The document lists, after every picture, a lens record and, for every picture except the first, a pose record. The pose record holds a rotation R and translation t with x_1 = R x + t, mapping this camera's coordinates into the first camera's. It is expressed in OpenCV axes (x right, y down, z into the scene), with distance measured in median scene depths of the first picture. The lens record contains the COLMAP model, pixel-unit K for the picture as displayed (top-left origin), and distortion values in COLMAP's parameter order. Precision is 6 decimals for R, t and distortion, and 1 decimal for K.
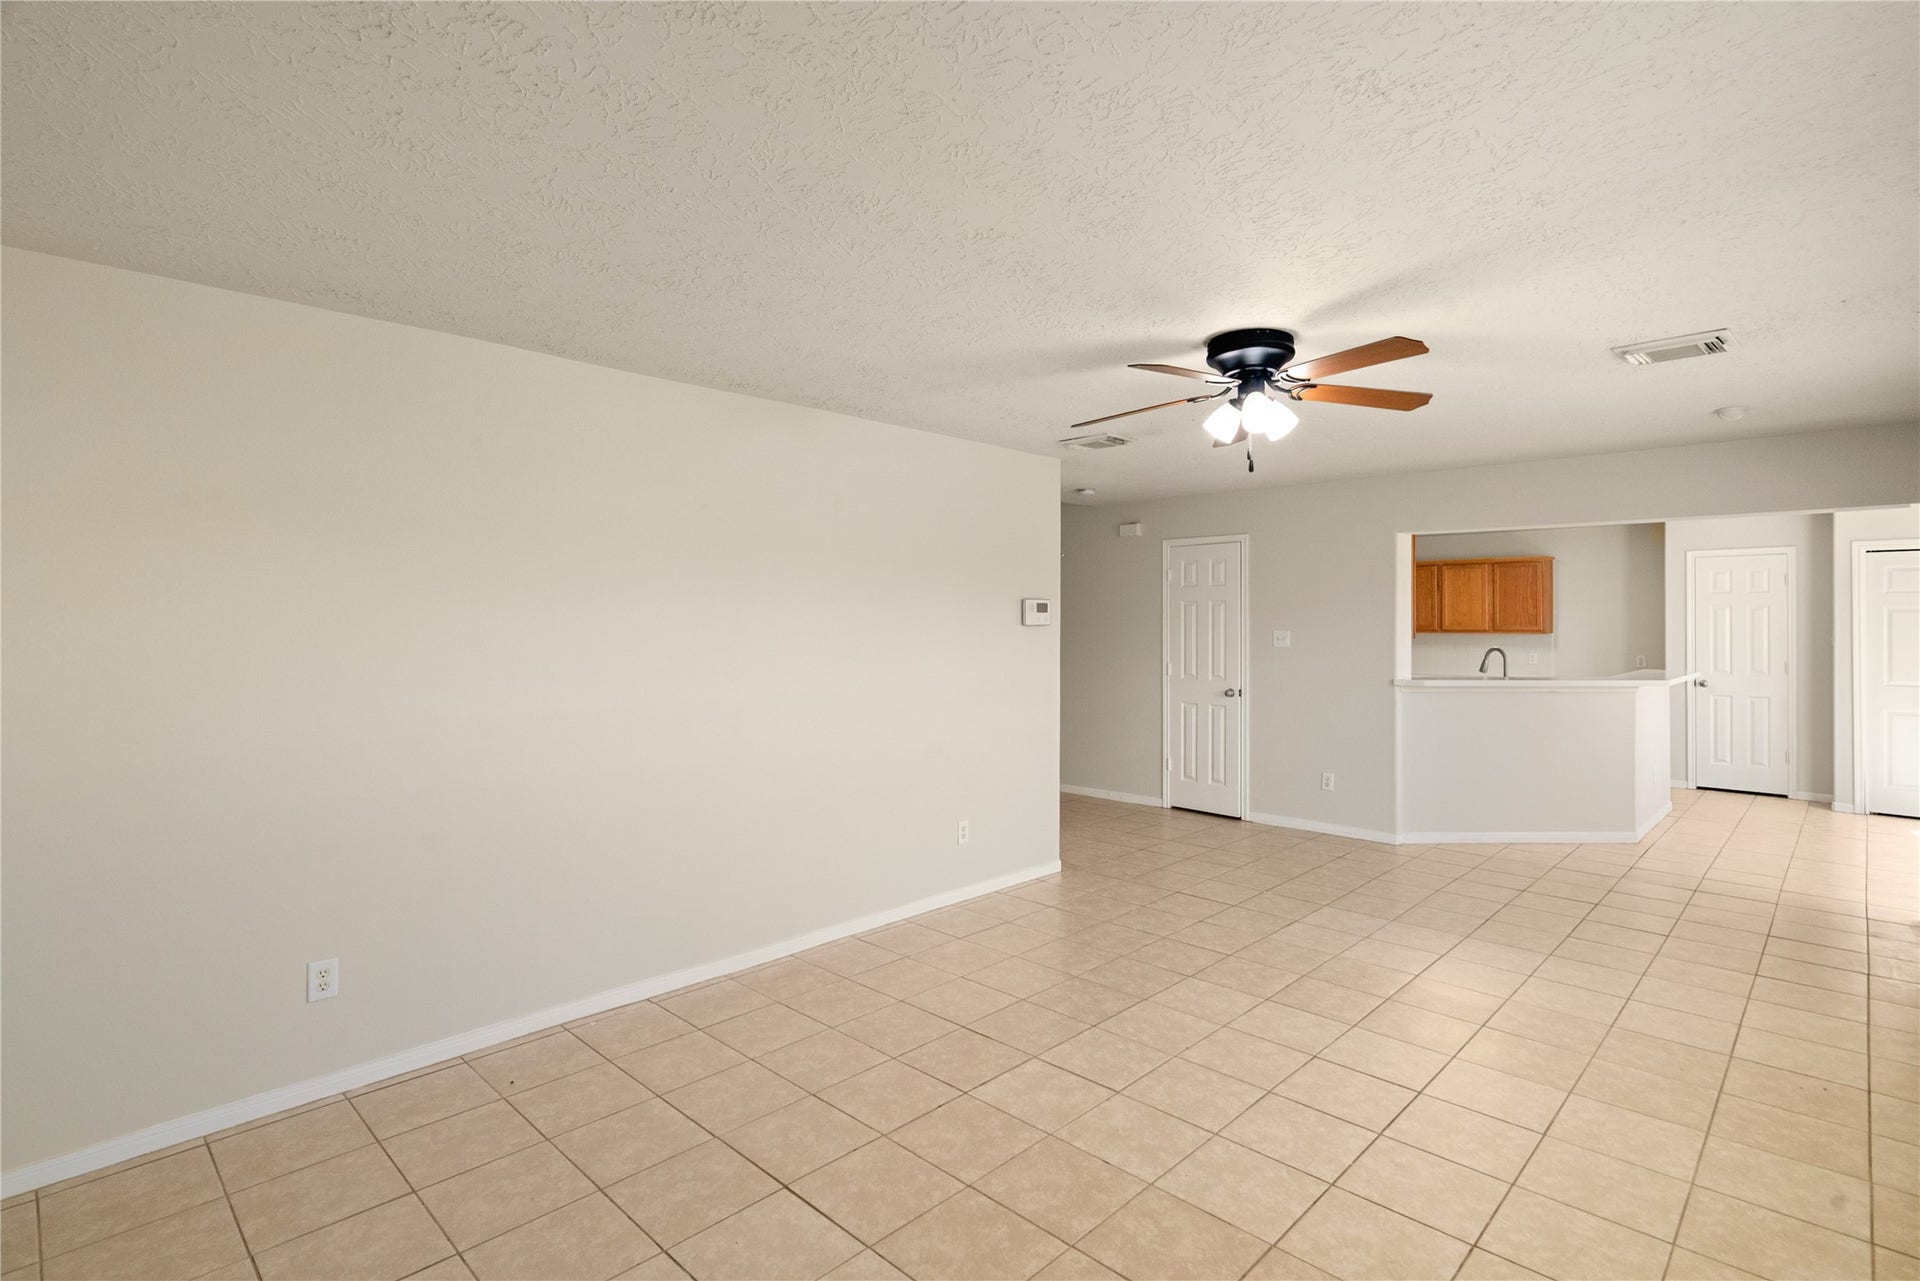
lens RADIAL K [[915.7, 0, 1013.7], [0, 915.7, 632.2], [0, 0, 1]] dist [0.006455, 0.000520]
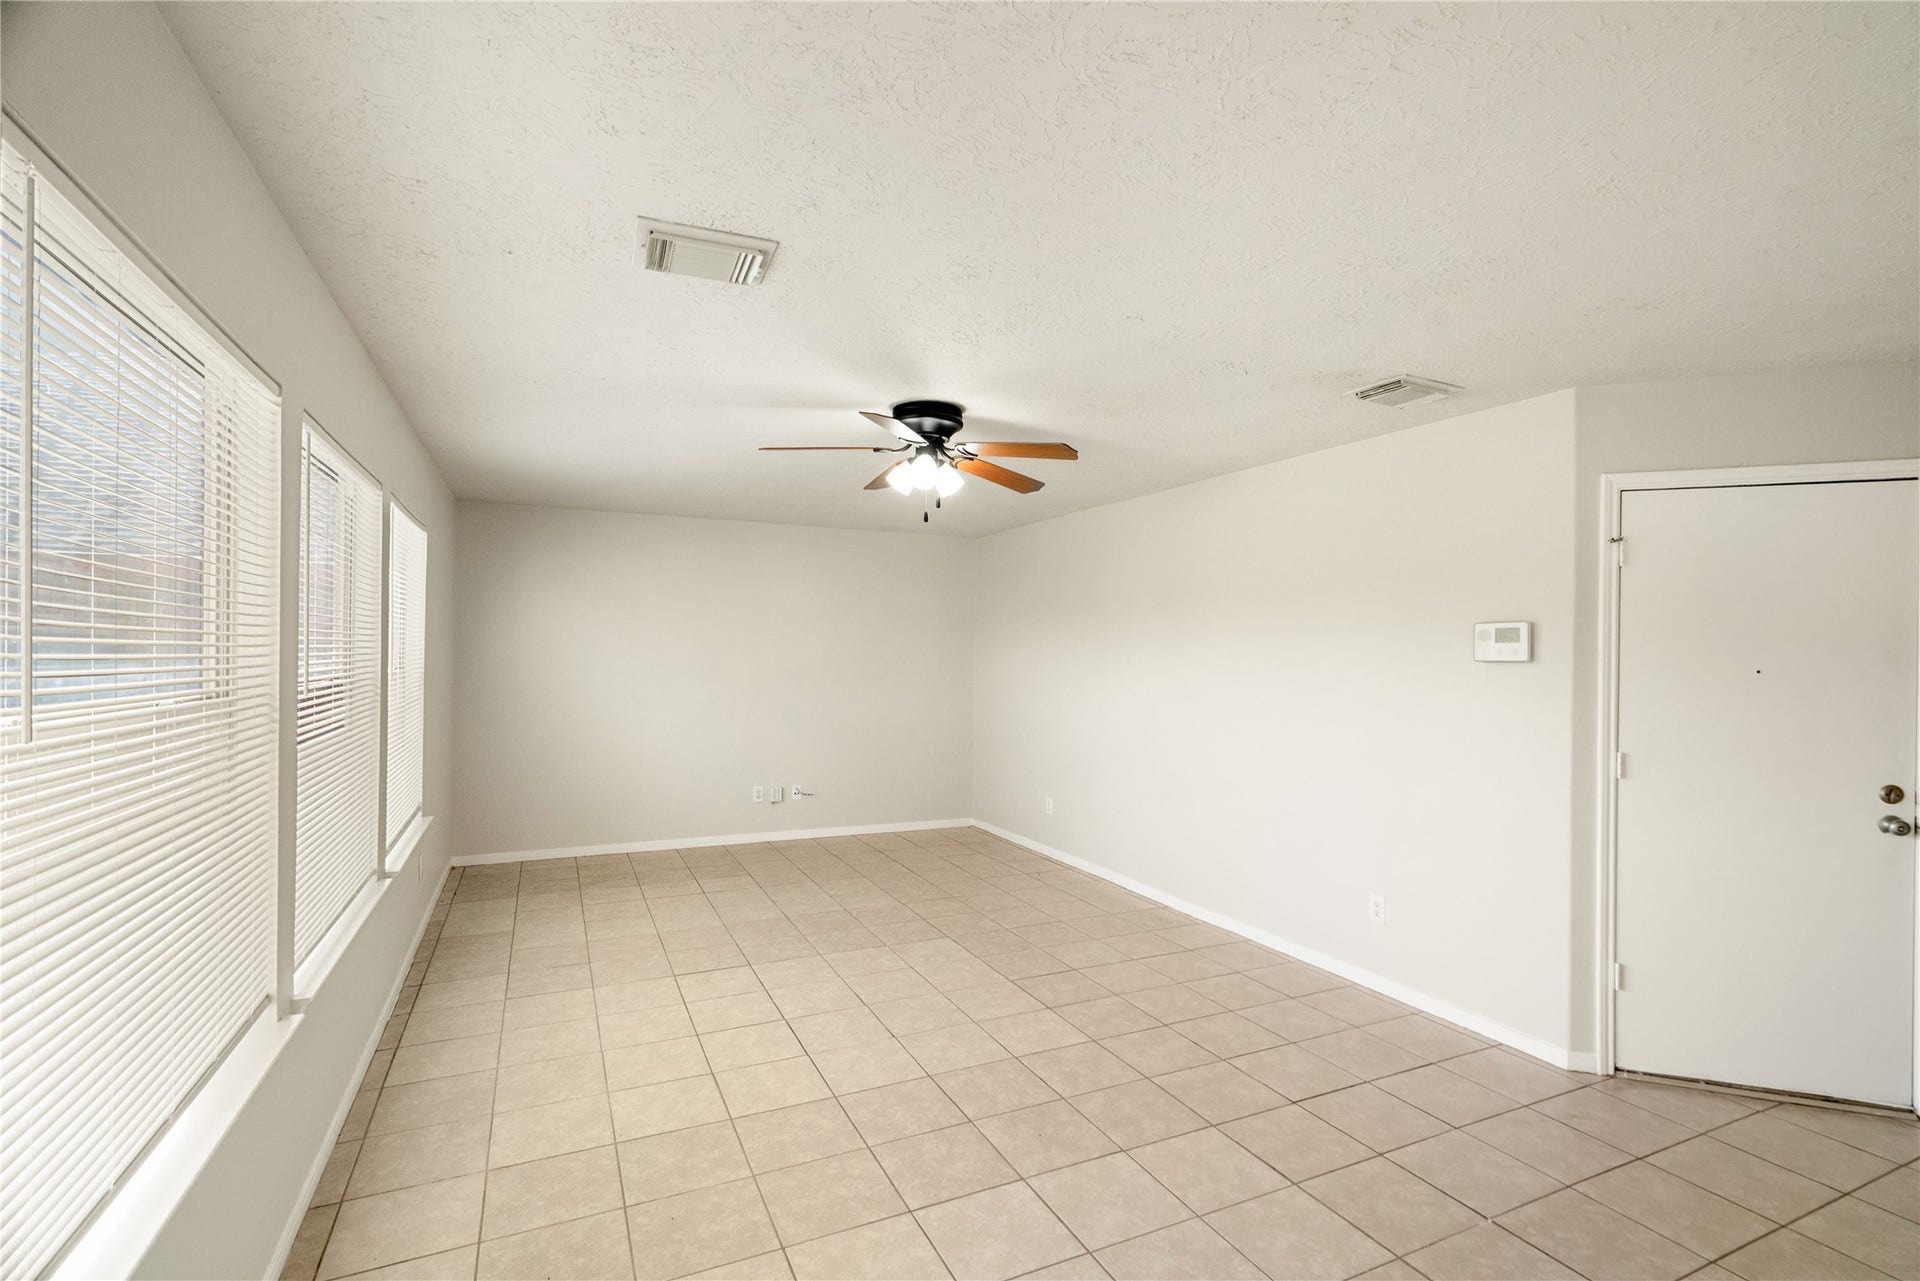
lens RADIAL K [[905.6, 0, 954.0], [0, 905.6, 652.5], [0, 0, 1]] dist [0.002714, -0.000068]
pose [[-0.389380, -0.007163, -0.921049, 1.035741], [-0.017006, 0.999855, -0.000586, -0.008804], [0.920920, 0.015435, -0.389445, 1.163846]]
